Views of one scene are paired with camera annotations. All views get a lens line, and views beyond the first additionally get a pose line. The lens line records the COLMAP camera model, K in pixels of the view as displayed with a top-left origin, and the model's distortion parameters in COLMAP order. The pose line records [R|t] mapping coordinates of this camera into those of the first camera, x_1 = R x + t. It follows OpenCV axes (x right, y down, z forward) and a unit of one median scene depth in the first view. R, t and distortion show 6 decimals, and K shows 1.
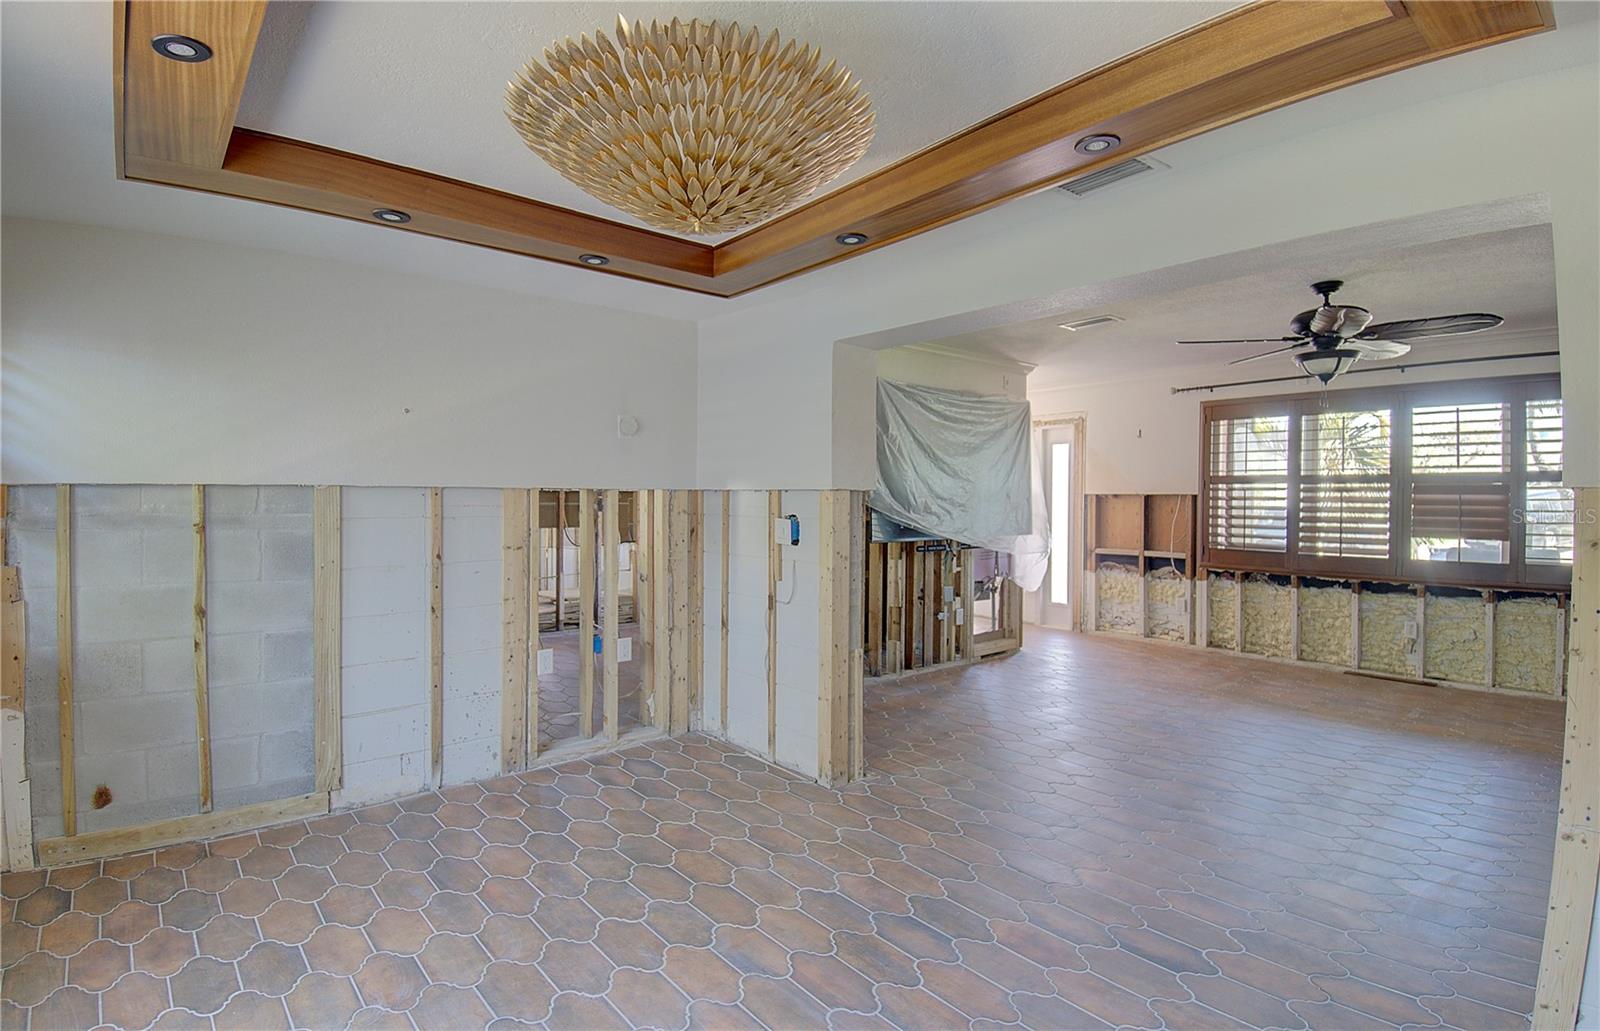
lens RADIAL K [[783.5, 0, 800.8], [0, 783.5, 507.2], [0, 0, 1]] dist [-0.002710, -0.015839]
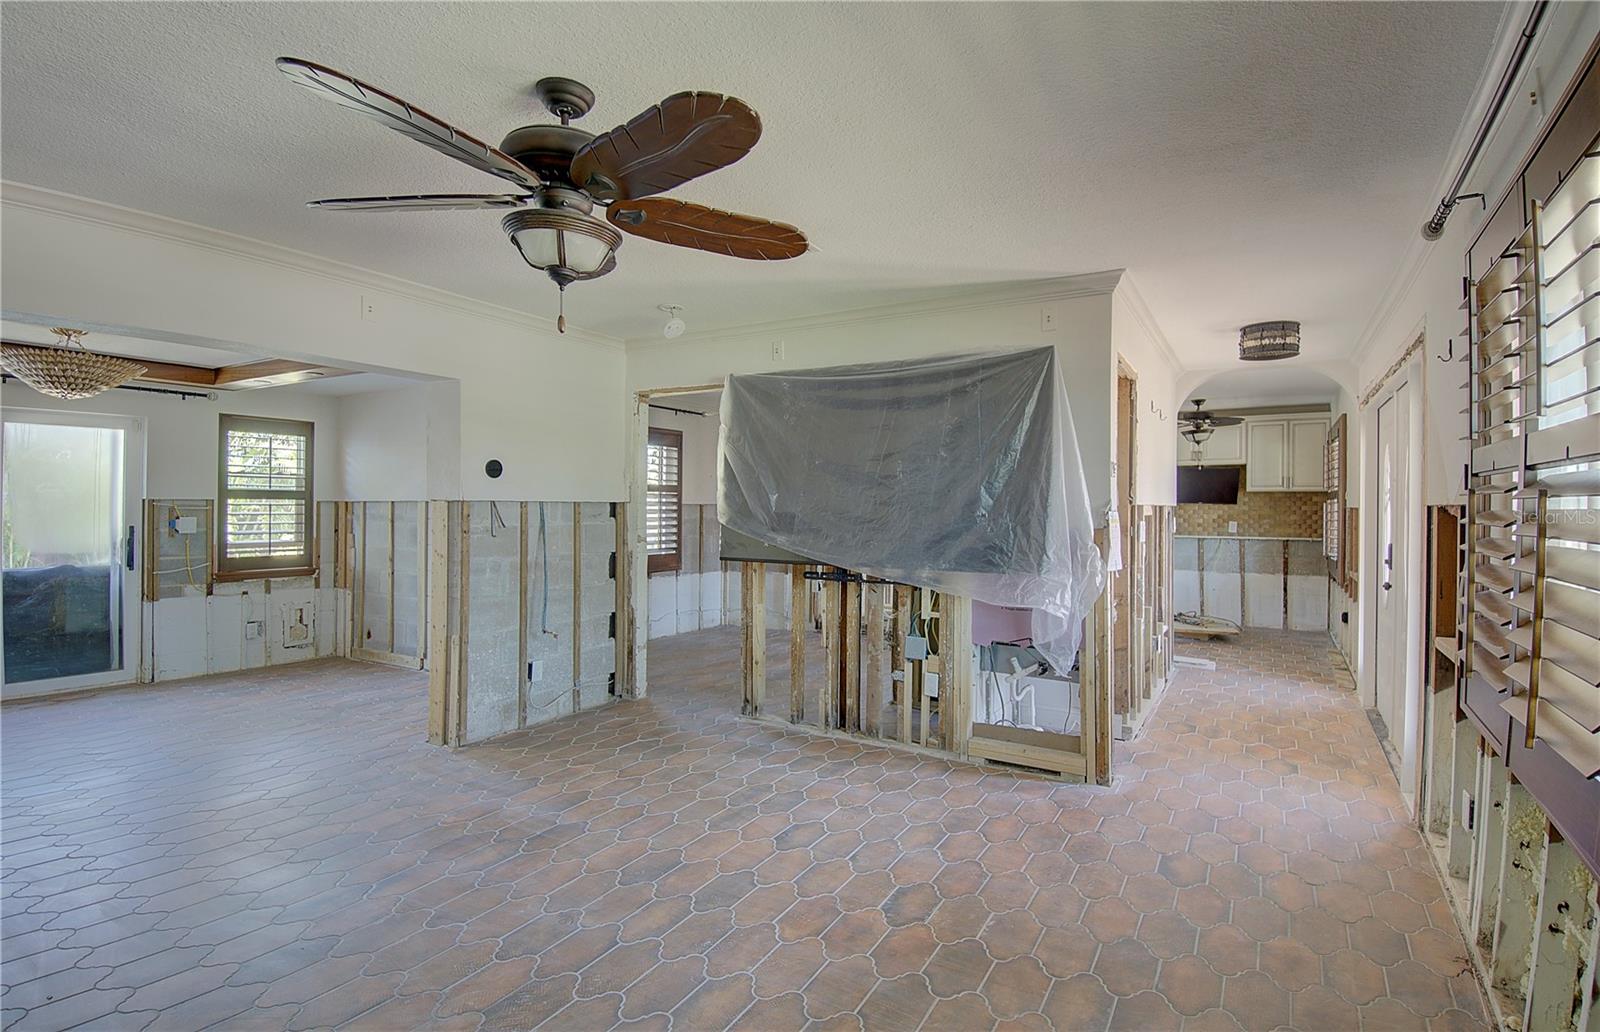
lens RADIAL K [[783.5, 0, 803.5], [0, 783.5, 512.2], [0, 0, 1]] dist [-0.002710, -0.015839]
pose [[0.317629, 0.002330, -0.948212, 0.863311], [-0.018602, 0.999820, -0.003774, -0.006337], [0.948033, 0.018837, 0.317615, 0.711579]]
